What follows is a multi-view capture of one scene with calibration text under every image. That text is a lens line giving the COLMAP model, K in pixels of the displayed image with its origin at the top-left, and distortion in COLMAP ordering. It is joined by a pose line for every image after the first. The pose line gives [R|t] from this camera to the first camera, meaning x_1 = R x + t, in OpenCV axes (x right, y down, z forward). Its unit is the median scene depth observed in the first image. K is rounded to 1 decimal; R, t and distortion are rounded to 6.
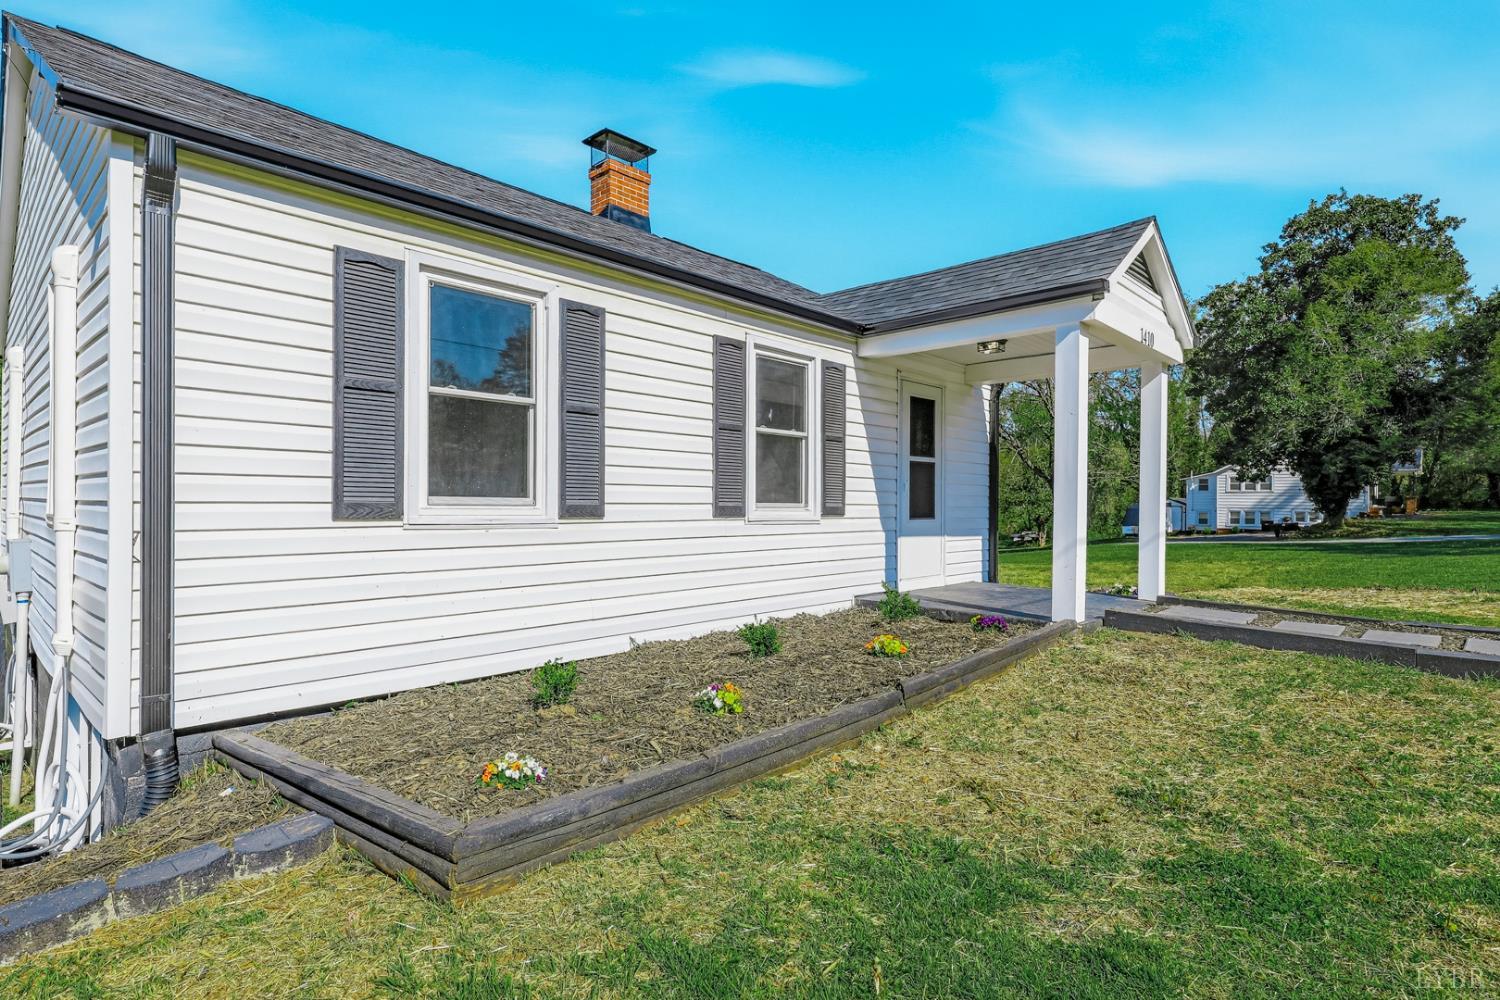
lens RADIAL K [[760.8, 0, 751.3], [0, 760.8, 510.9], [0, 0, 1]] dist [0.002757, 0.000129]
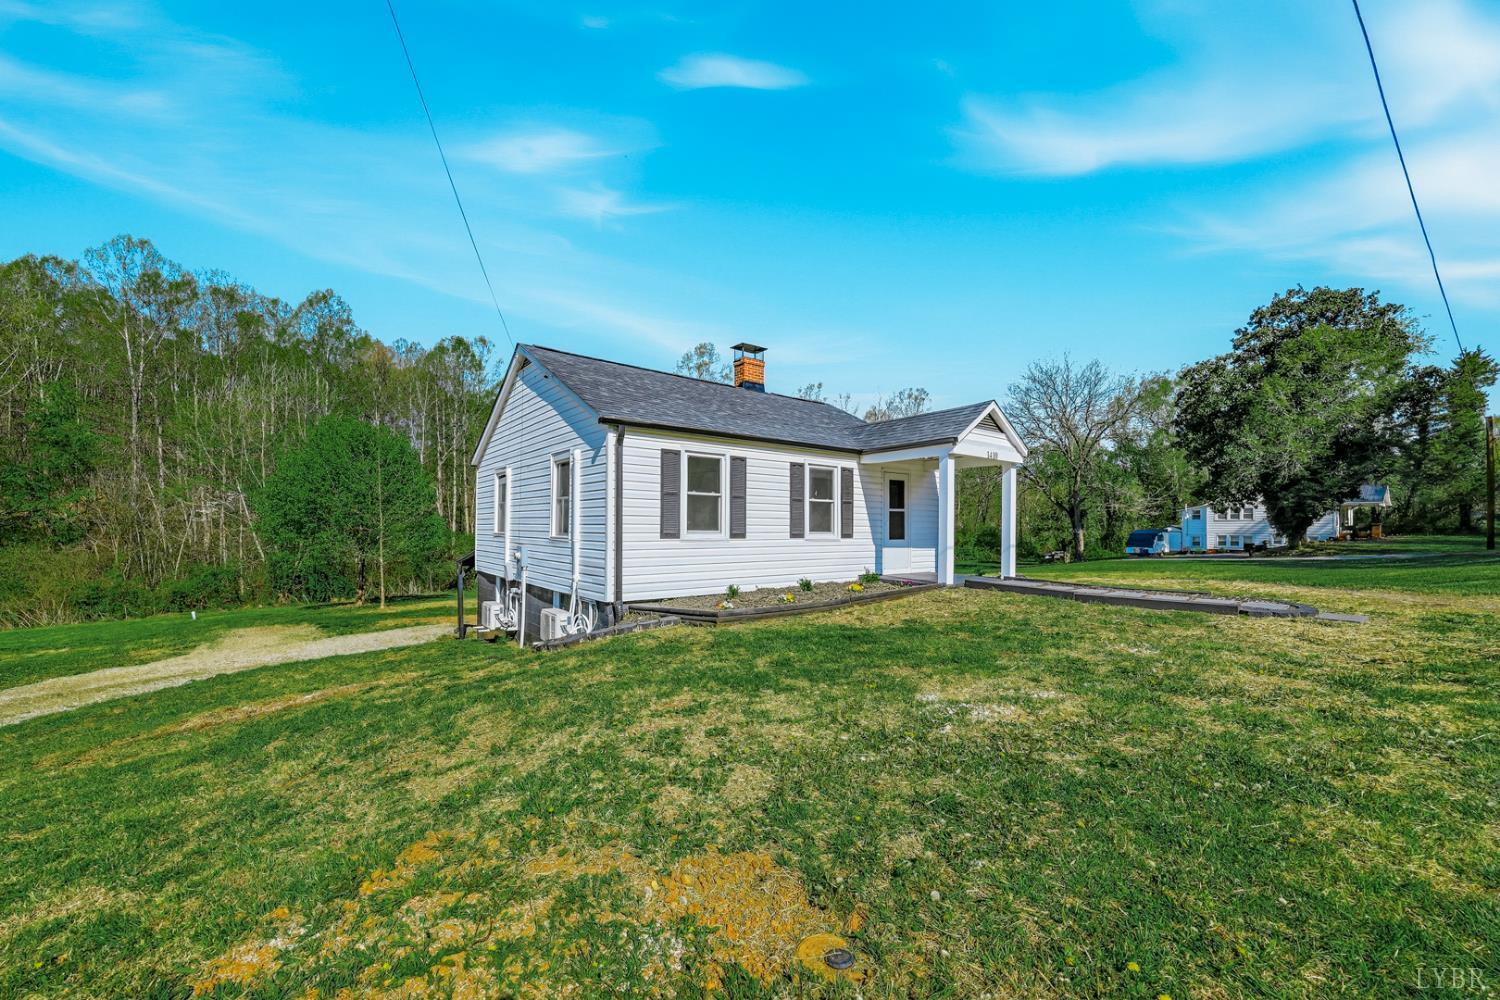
lens RADIAL K [[587.7, 0, 752.5], [0, 587.7, 527.7], [0, 0, 1]] dist [0.003653, -0.000195]
pose [[0.988065, -0.002237, -0.154022, 0.075197], [0.000174, 0.999910, -0.013406, 0.000418], [0.154038, 0.013219, 0.987977, -0.538832]]
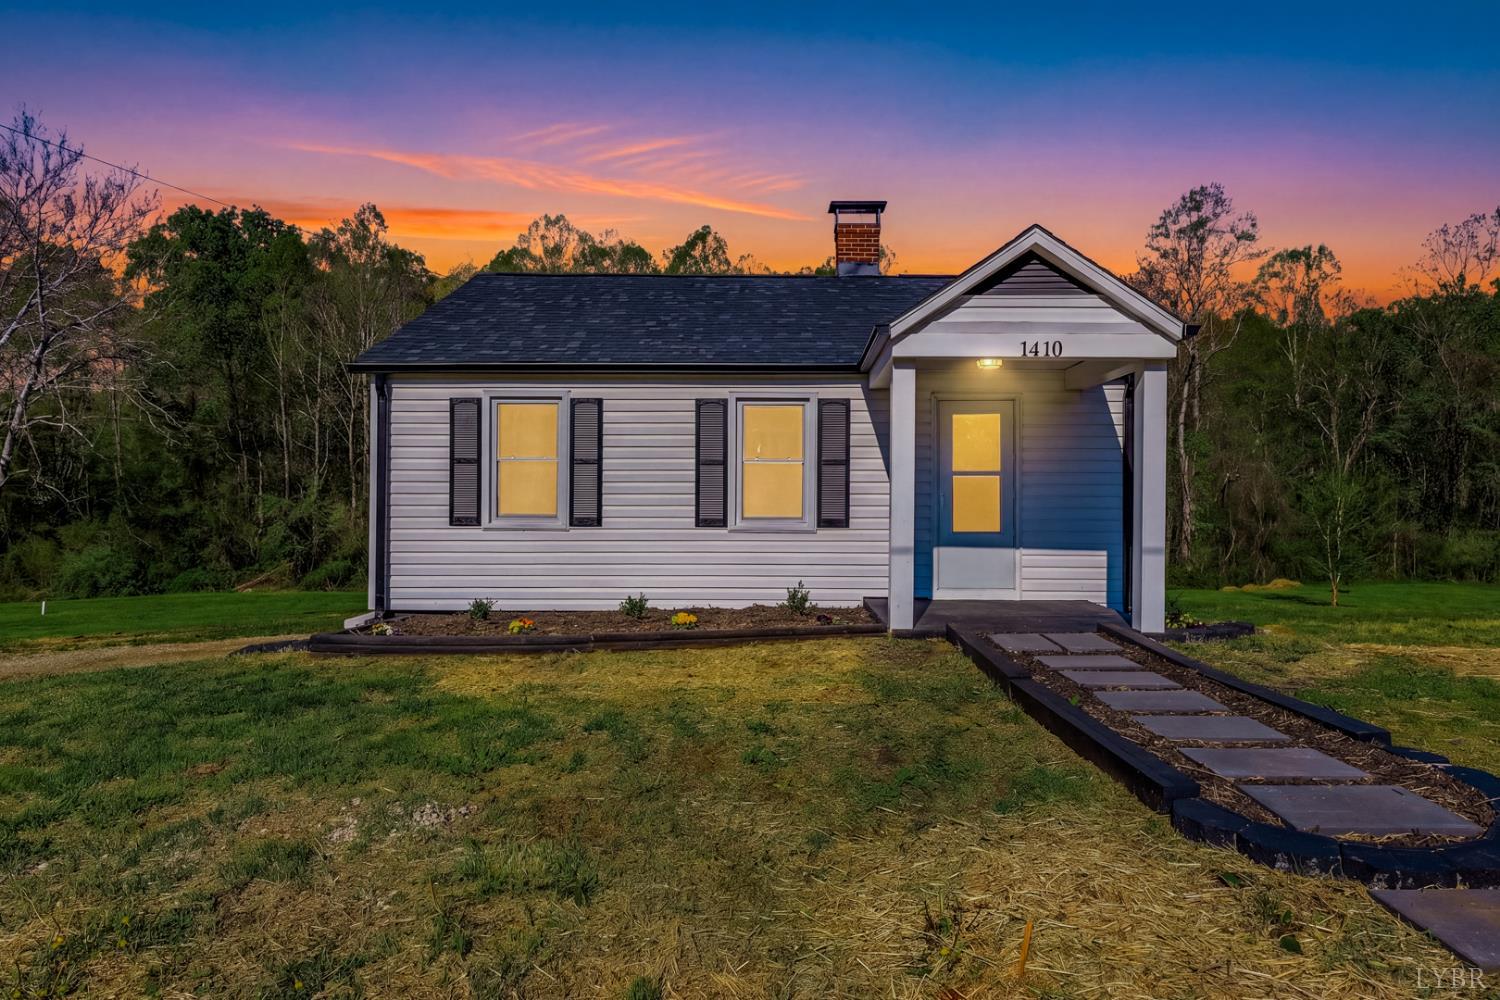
lens RADIAL K [[844.4, 0, 756.6], [0, 844.4, 491.0], [0, 0, 1]] dist [-0.008880, -0.000317]
pose [[0.674700, -0.009499, -0.738031, 0.761913], [-0.004579, 0.999844, -0.017055, -0.020080], [0.738078, 0.014886, 0.674552, 0.014677]]
